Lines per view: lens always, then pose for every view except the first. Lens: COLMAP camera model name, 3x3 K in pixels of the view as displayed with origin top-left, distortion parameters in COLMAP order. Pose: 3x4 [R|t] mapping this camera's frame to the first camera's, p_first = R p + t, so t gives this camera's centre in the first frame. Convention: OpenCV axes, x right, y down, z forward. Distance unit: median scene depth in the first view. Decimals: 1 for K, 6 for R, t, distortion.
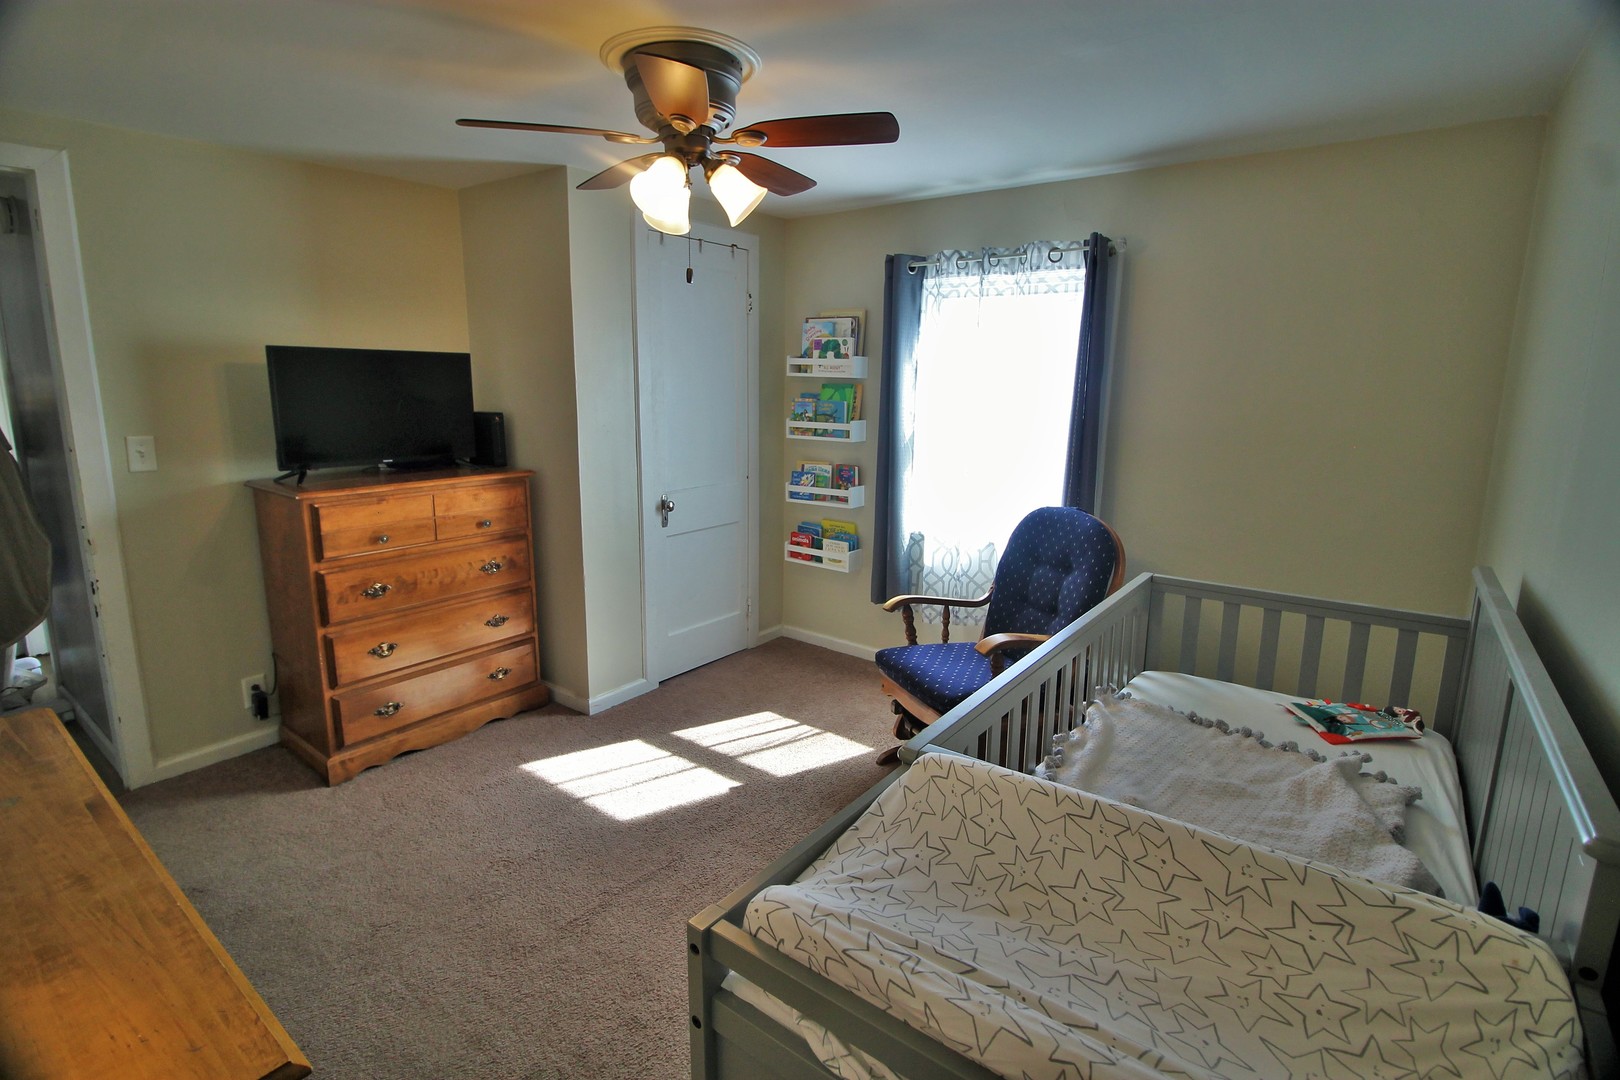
lens RADIAL K [[758.7, 0, 805.8], [0, 758.7, 514.5], [0, 0, 1]] dist [-0.002968, -0.000604]
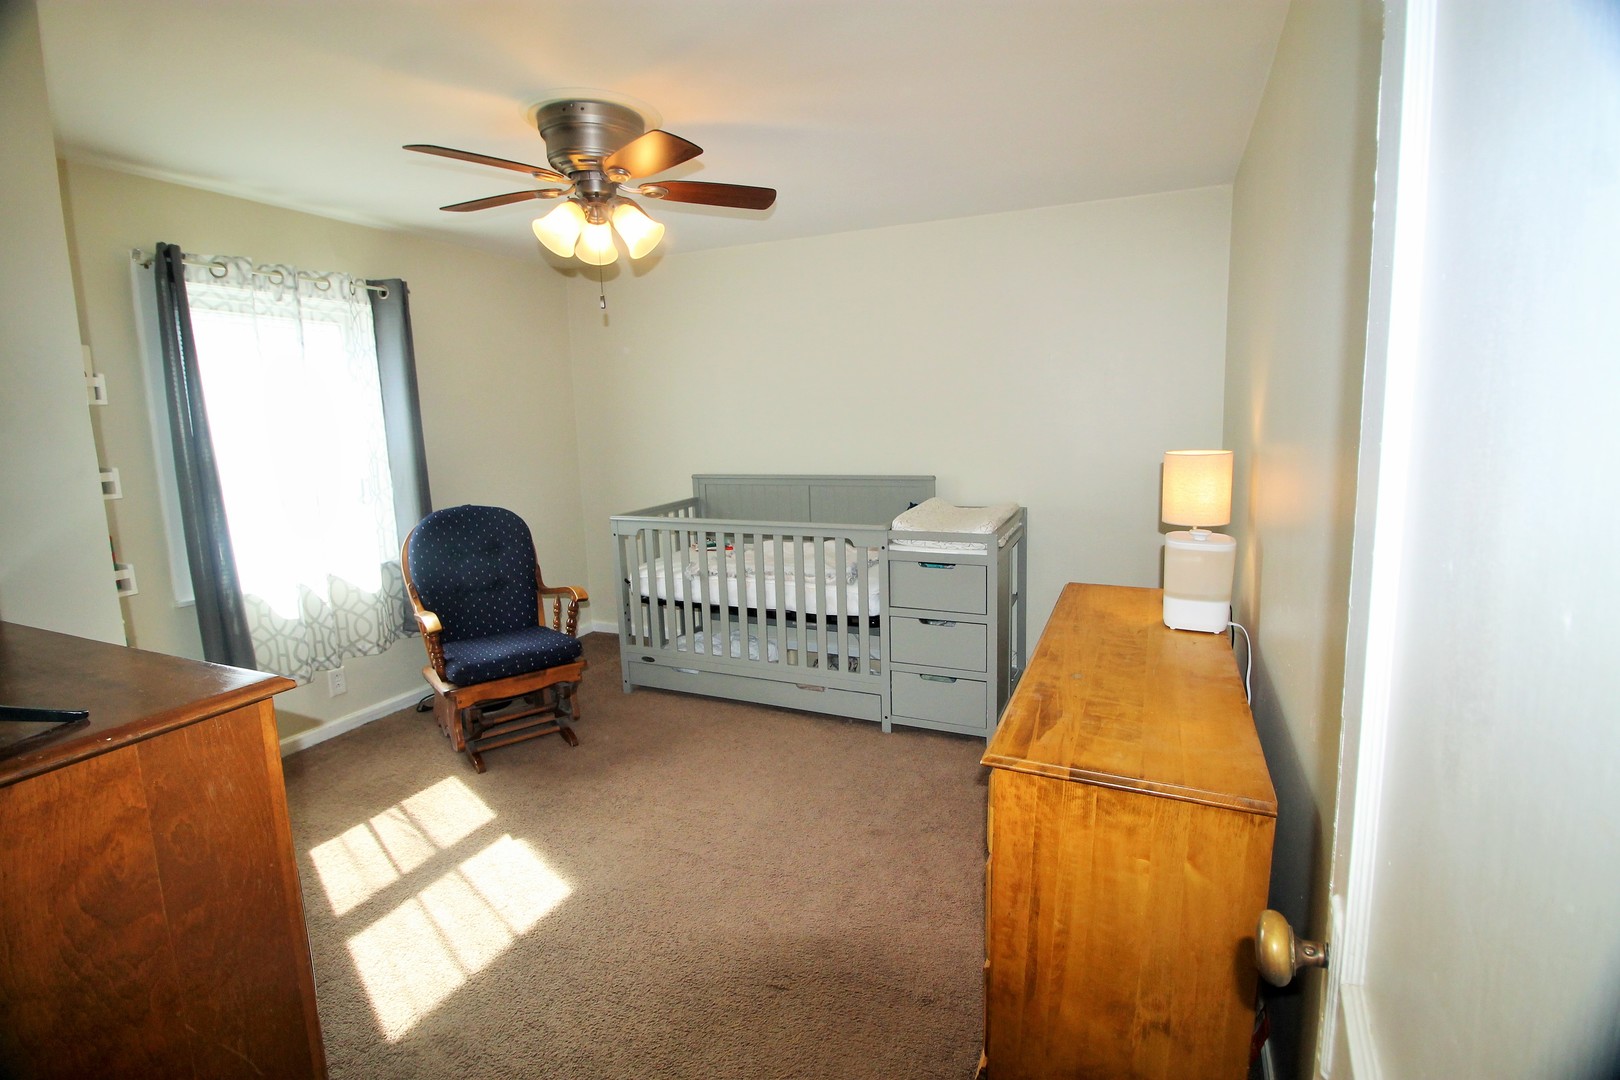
lens RADIAL K [[758.7, 0, 805.8], [0, 758.7, 514.5], [0, 0, 1]] dist [-0.002968, -0.000604]
pose [[-0.227158, -0.131611, 0.964924, -0.933460], [0.189983, 0.965800, 0.176456, -0.104562], [-0.955147, 0.223402, -0.194385, 0.694706]]
